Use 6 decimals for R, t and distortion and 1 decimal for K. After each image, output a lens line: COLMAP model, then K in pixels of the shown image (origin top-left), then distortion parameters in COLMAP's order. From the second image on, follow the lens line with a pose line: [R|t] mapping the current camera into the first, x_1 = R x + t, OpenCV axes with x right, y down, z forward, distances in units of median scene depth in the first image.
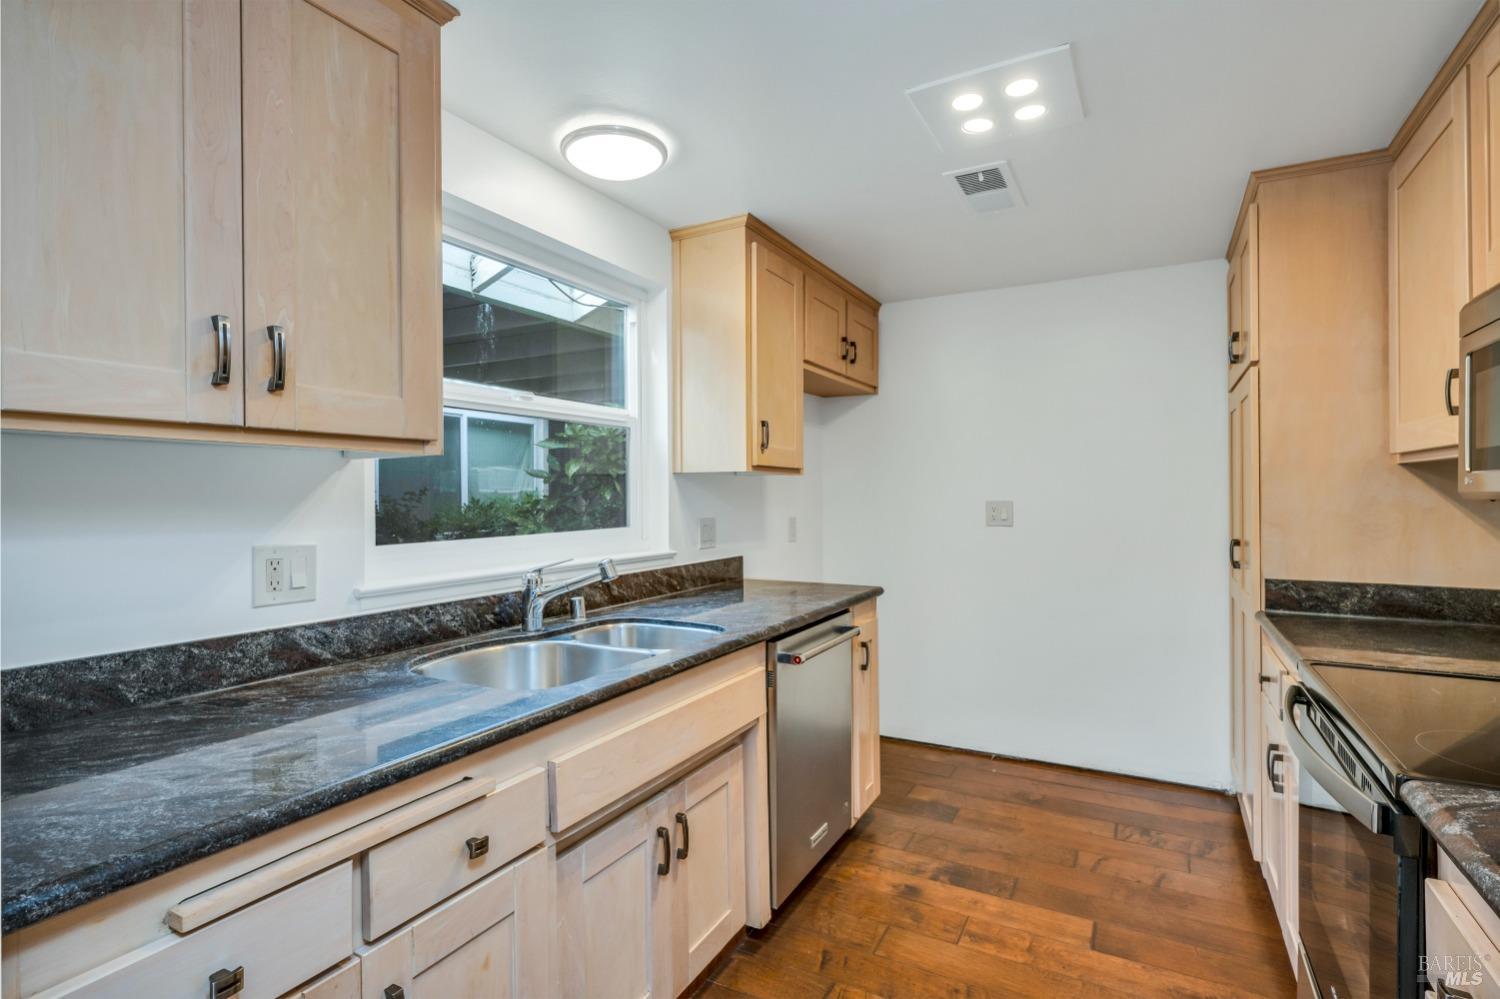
lens RADIAL K [[727.1, 0, 756.5], [0, 727.1, 494.9], [0, 0, 1]] dist [0.000841, -0.001011]
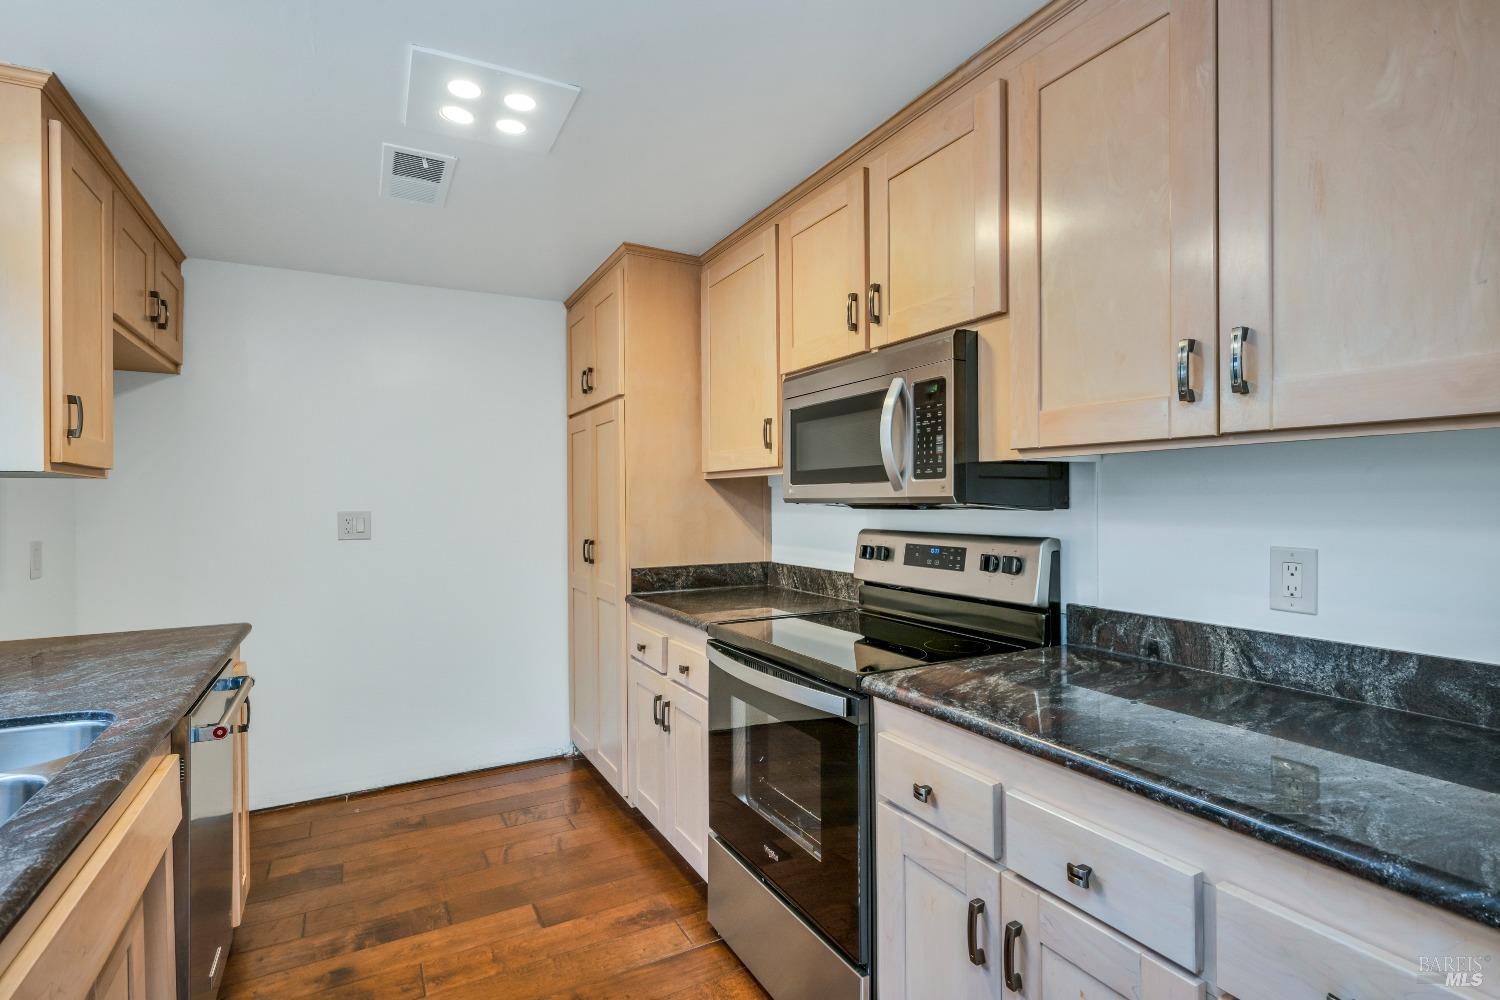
lens RADIAL K [[727.1, 0, 756.1], [0, 727.1, 499.2], [0, 0, 1]] dist [0.000841, -0.001011]
pose [[0.541489, -0.003473, 0.840700, -0.216621], [0.010381, 0.999943, -0.002556, 0.000650], [-0.840643, 0.010111, 0.541495, 0.123094]]
